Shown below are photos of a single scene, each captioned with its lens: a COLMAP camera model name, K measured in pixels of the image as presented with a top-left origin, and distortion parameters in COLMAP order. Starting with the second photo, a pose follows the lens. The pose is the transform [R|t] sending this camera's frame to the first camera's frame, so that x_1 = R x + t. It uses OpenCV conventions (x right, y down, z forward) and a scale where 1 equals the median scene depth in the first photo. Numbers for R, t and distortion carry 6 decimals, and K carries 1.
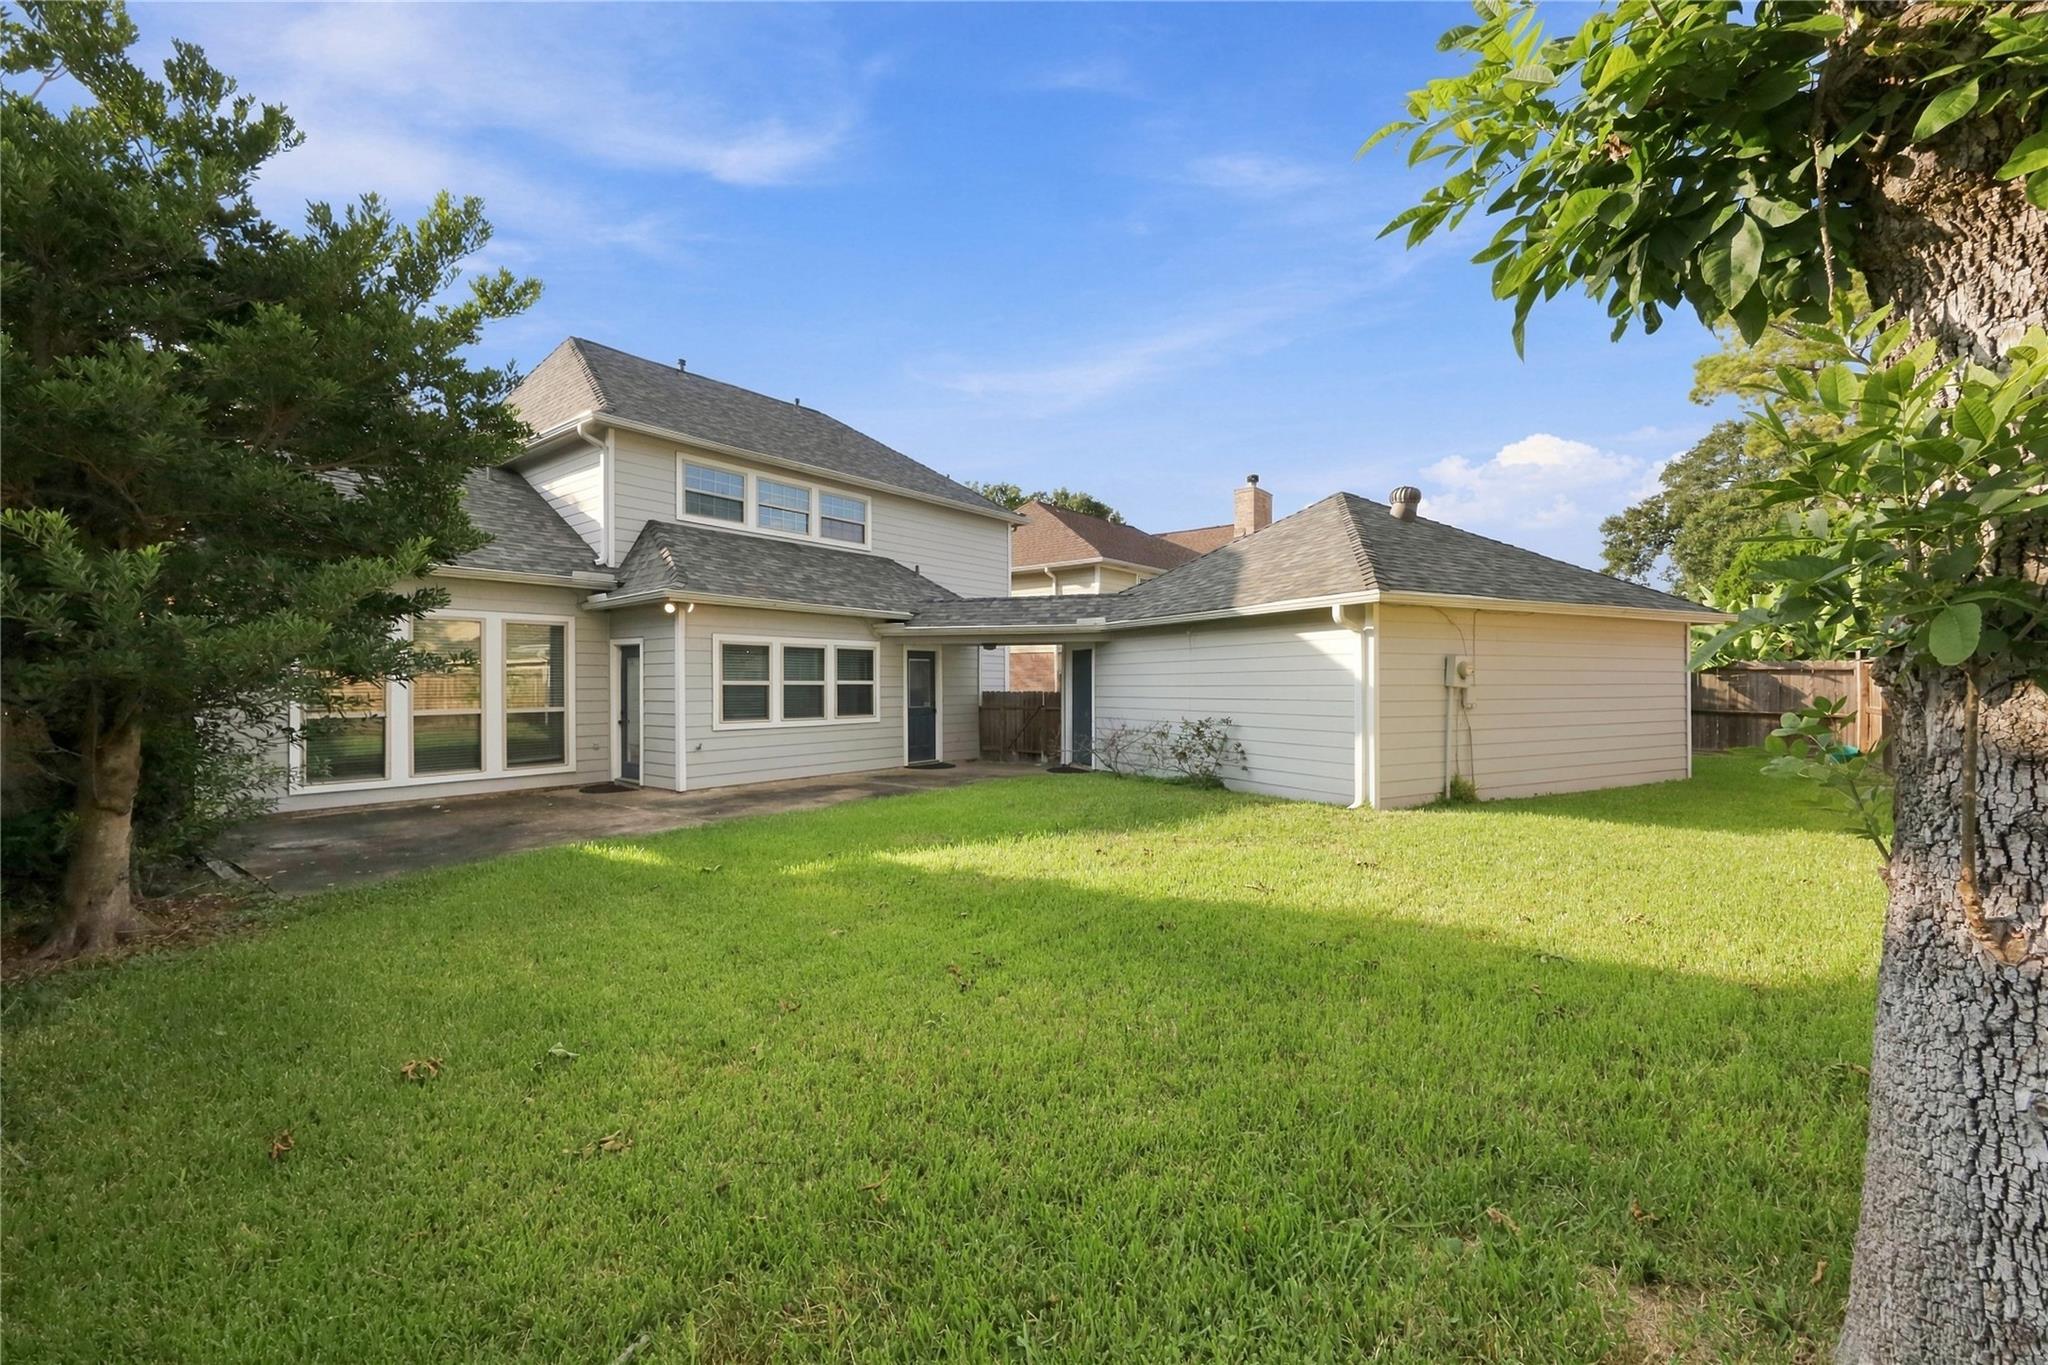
lens RADIAL K [[834.5, 0, 1024.0], [0, 834.5, 682.5], [0, 0, 1]] dist [-0.001936, -0.000036]
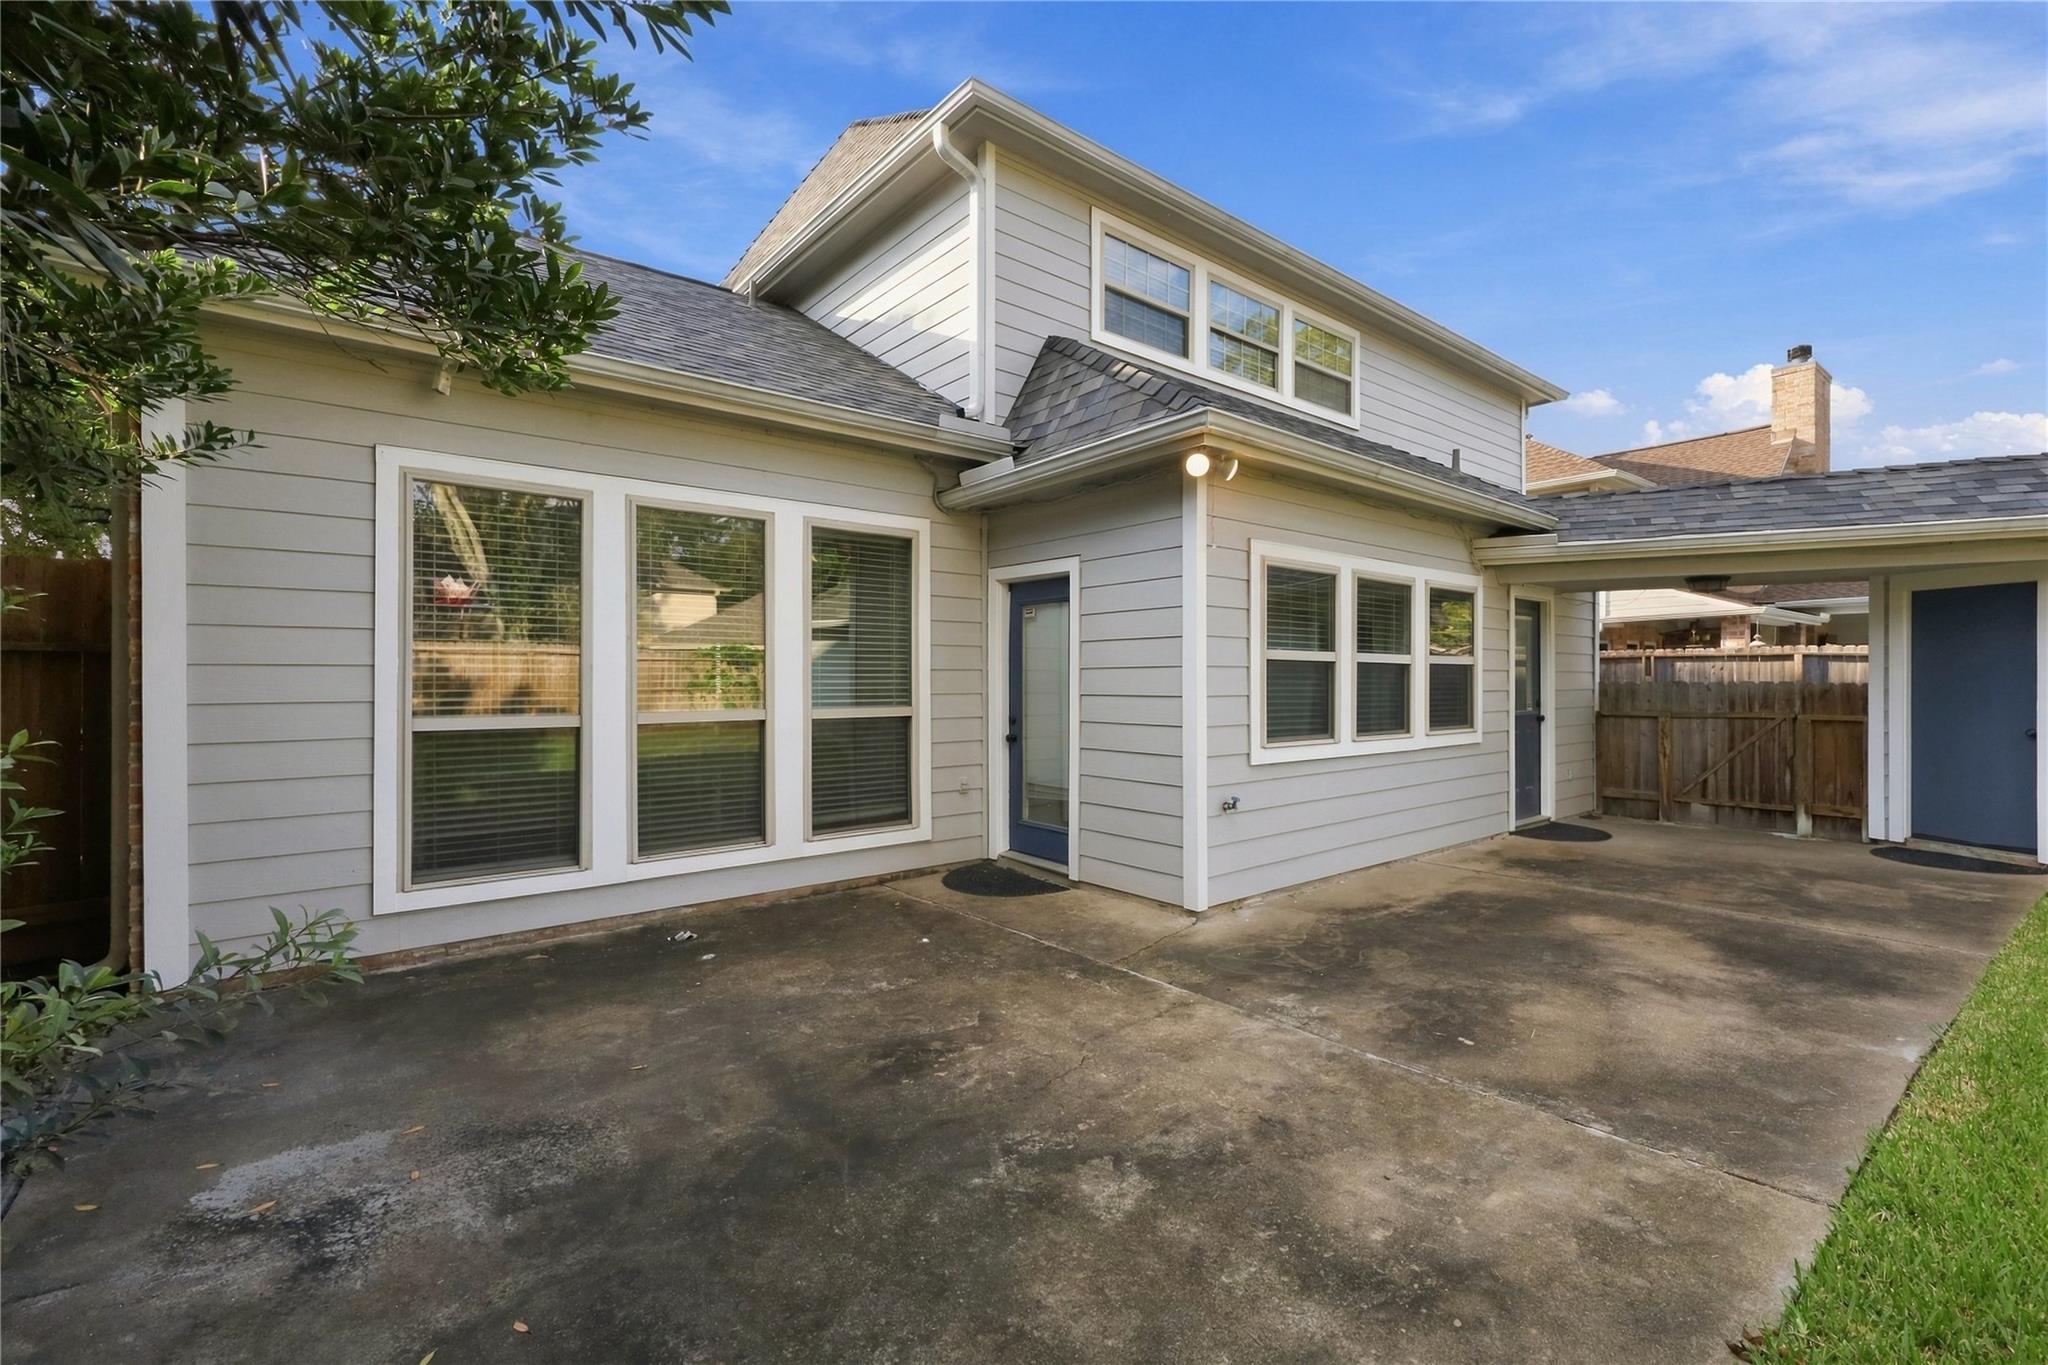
lens RADIAL K [[881.9, 0, 1024.0], [0, 881.9, 682.5], [0, 0, 1]] dist [-0.000956, -0.000080]
pose [[0.977134, 0.002994, -0.212602, -0.364792], [-0.002466, 0.999993, 0.002751, 0.013173], [0.212609, -0.002164, 0.977135, 0.495193]]
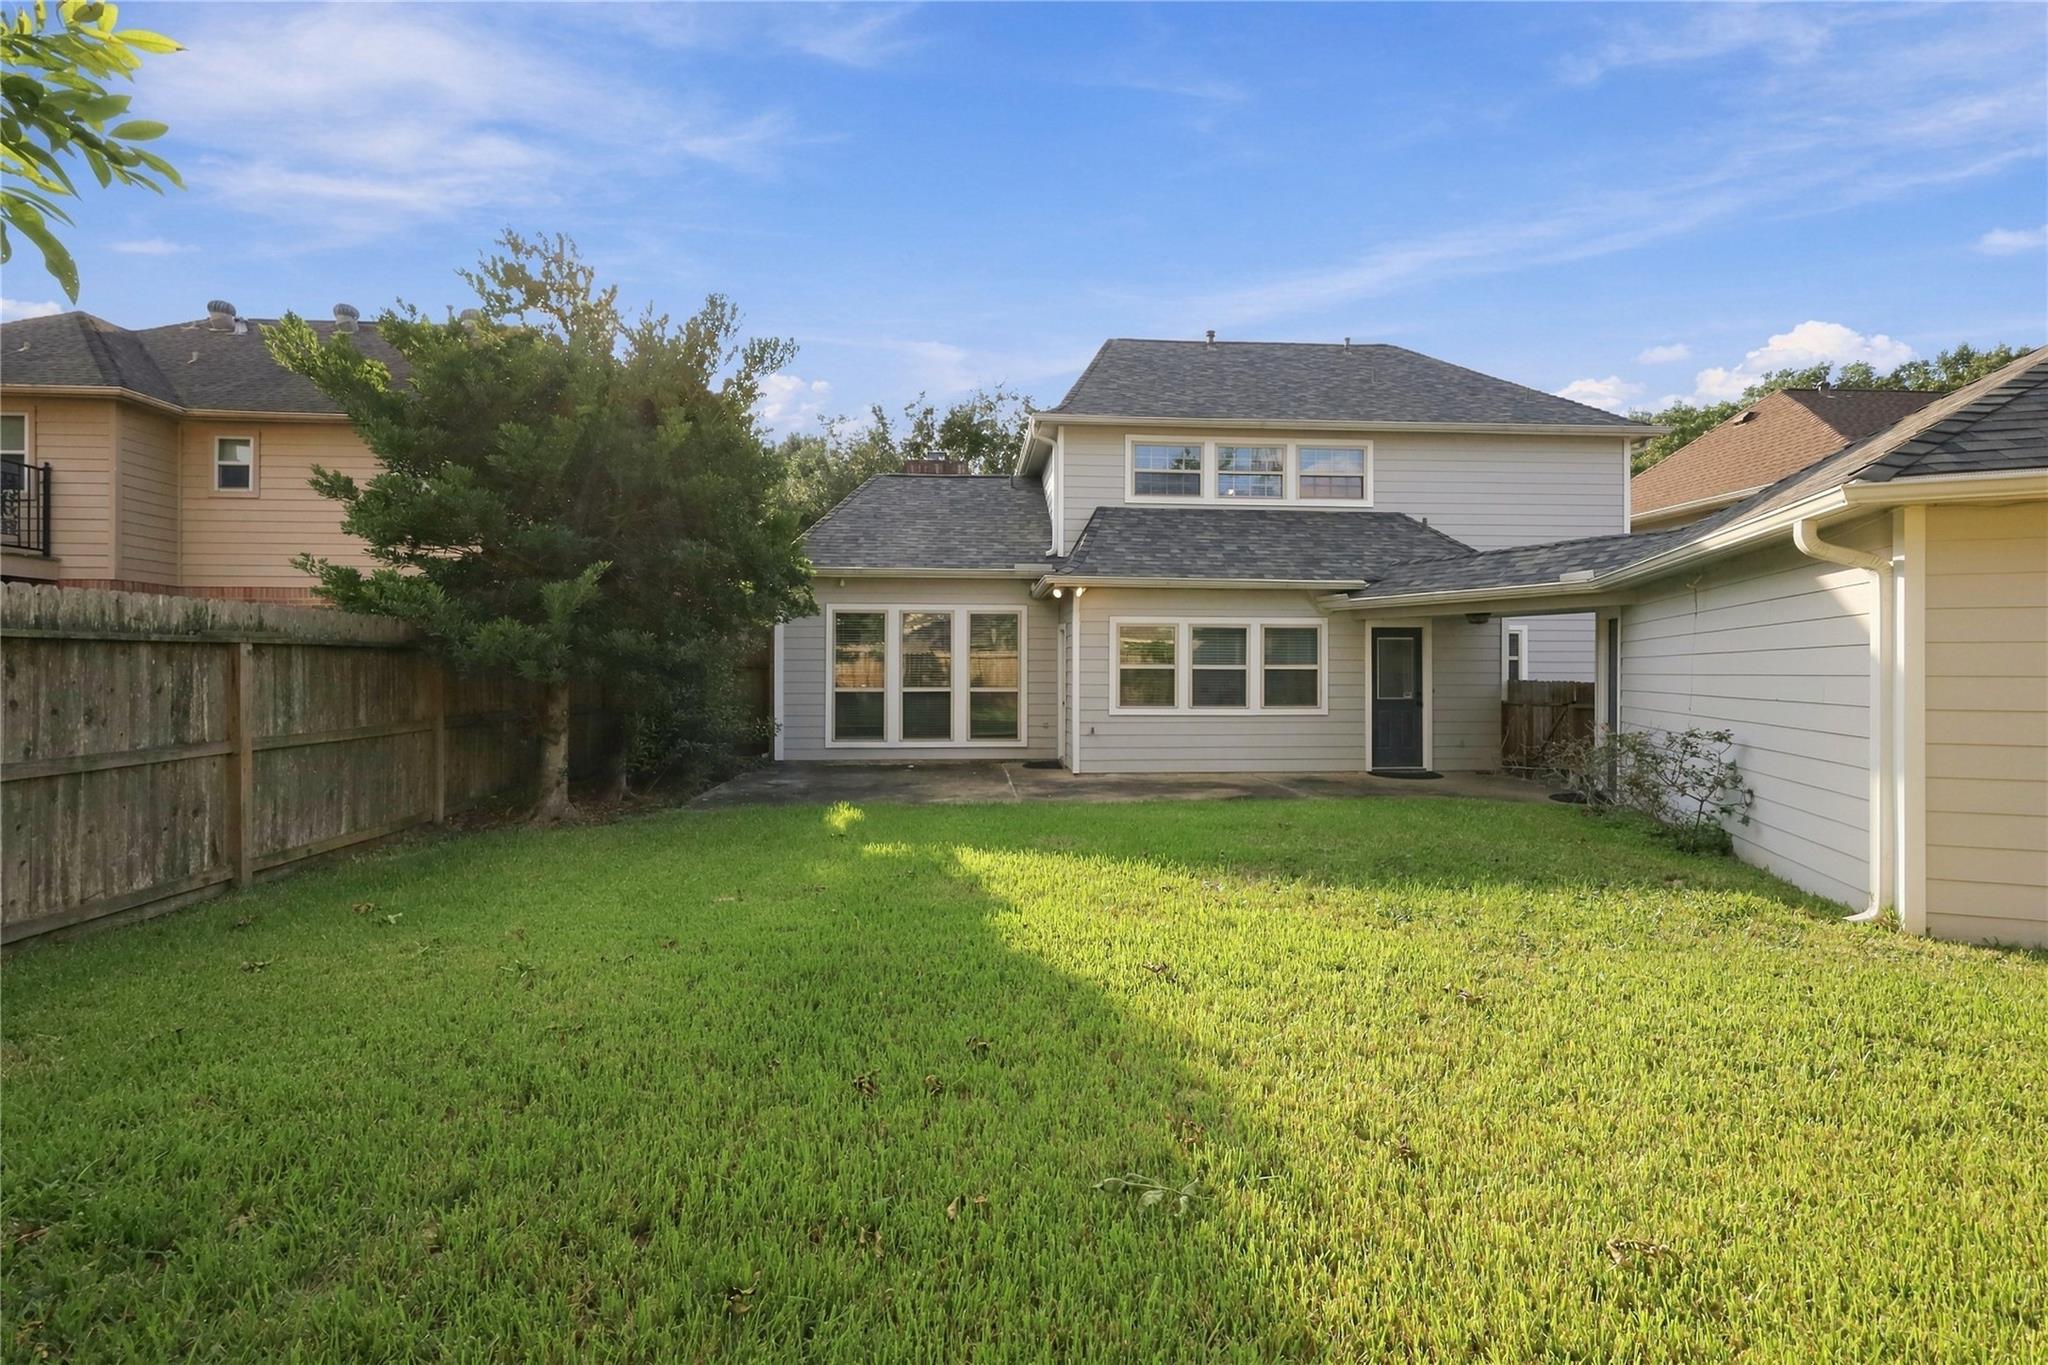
lens RADIAL K [[913.6, 0, 1019.7], [0, 913.6, 670.8], [0, 0, 1]] dist [0.001303, 0.000214]
pose [[0.668445, 0.007344, -0.743725, 0.333374], [-0.005045, 0.999973, 0.005340, 0.000272], [0.743744, 0.000183, 0.668464, 0.188997]]
